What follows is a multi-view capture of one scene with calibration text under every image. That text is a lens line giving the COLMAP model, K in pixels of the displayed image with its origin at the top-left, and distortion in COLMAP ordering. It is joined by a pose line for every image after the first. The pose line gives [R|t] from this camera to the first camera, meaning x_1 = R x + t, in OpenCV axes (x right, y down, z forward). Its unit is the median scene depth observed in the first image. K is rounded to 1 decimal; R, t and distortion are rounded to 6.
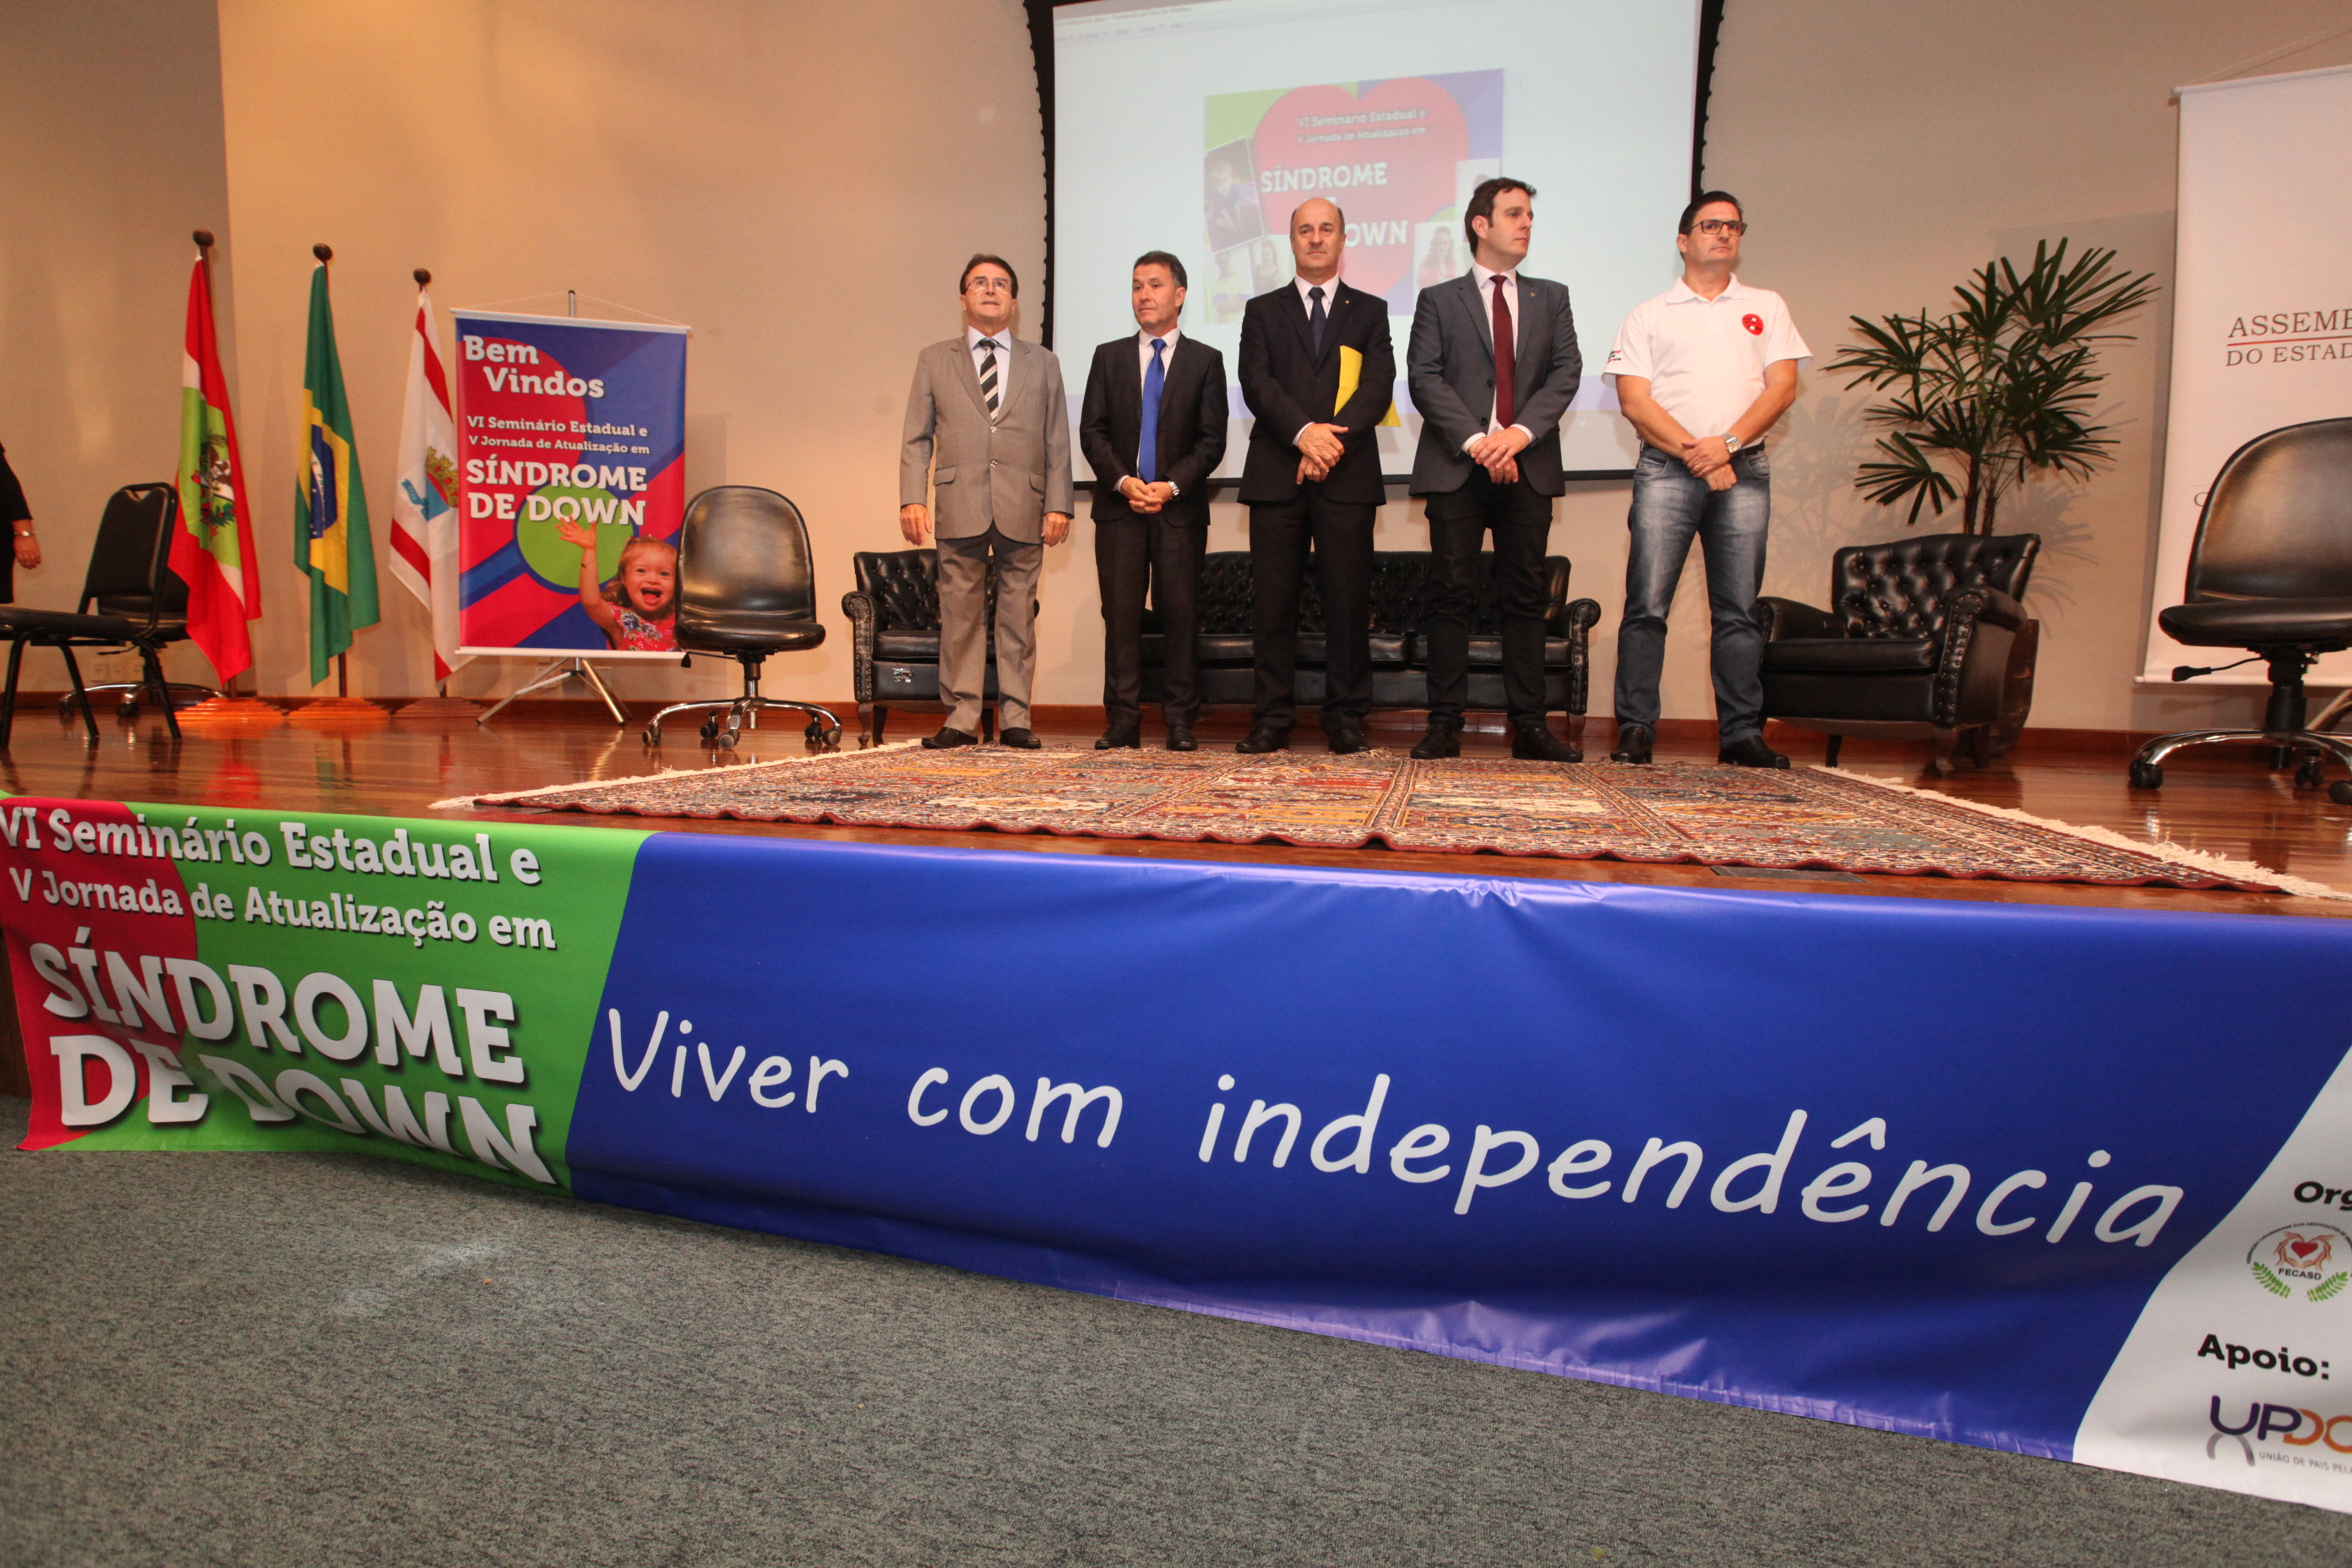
lens RADIAL K [[1101.4, 0, 1215.9], [0, 1101.4, 784.3], [0, 0, 1]] dist [-0.053523, 0.018657]
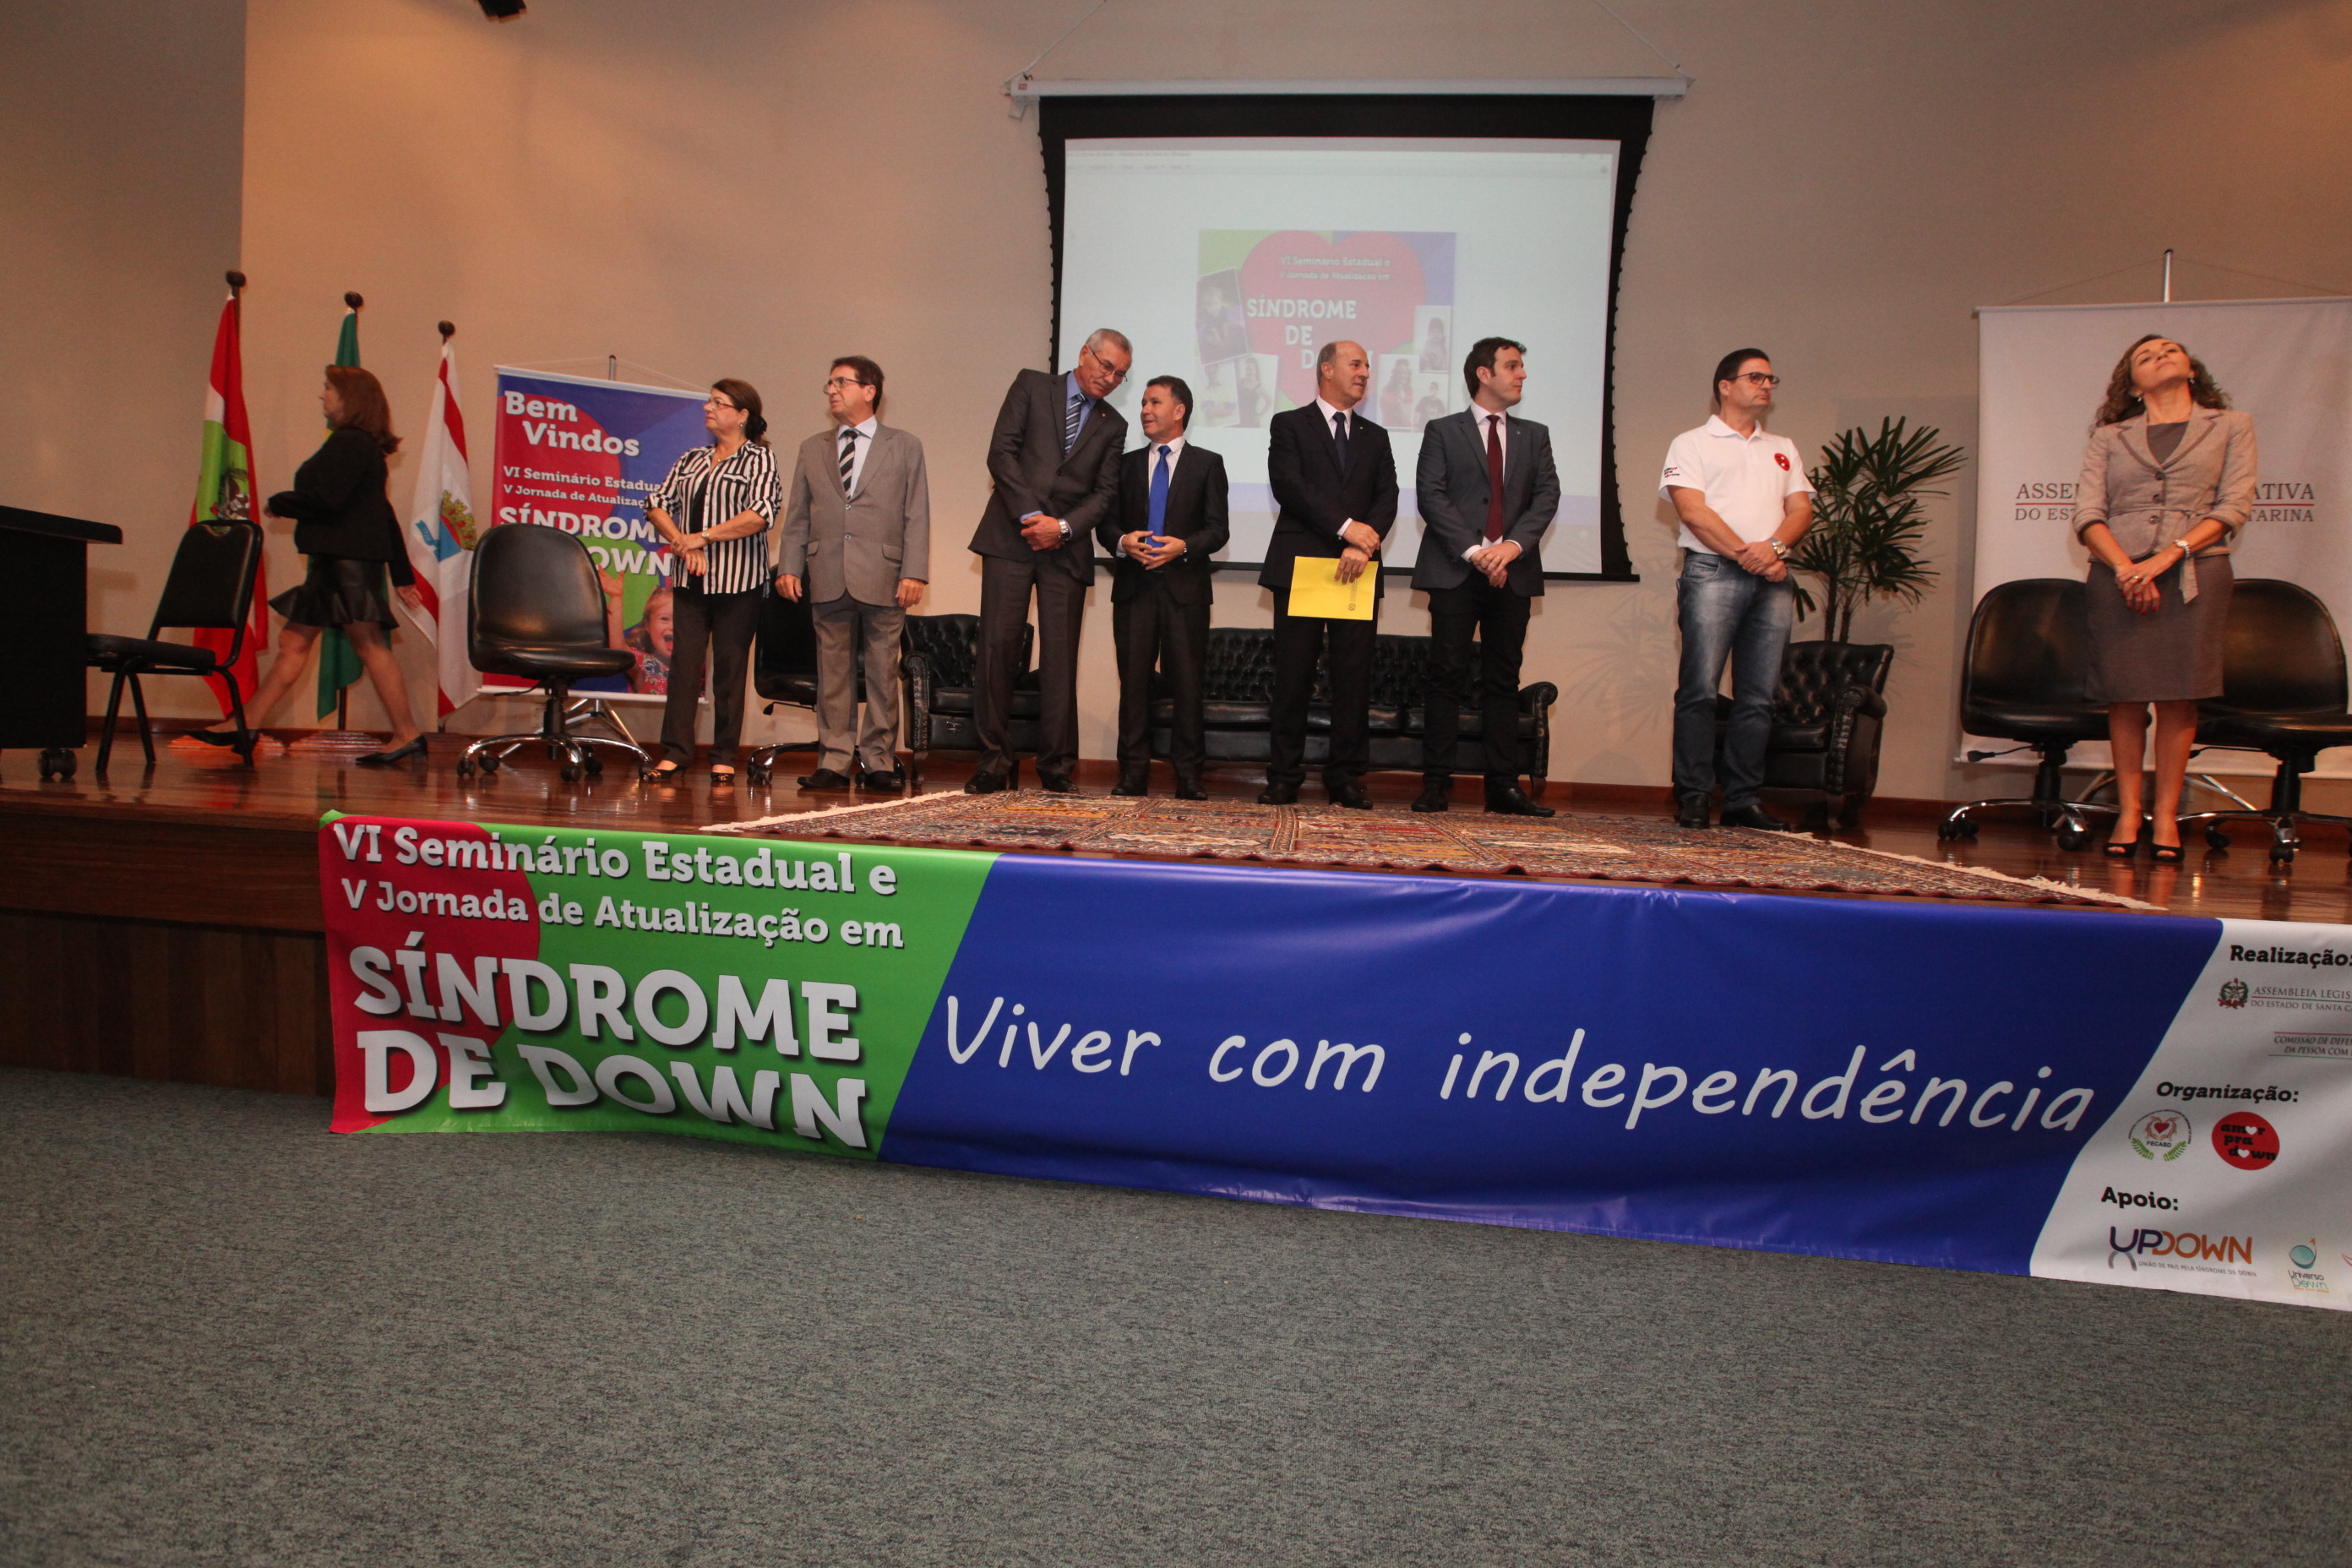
lens RADIAL K [[1098.6, 0, 1176.0], [0, 1098.6, 784.0], [0, 0, 1]] dist [-0.060801, 0.022611]
pose [[0.991053, 0.023647, 0.131359, -0.438756], [-0.016971, 0.998518, -0.051705, 0.023604], [-0.132387, 0.049013, 0.989986, -0.263739]]
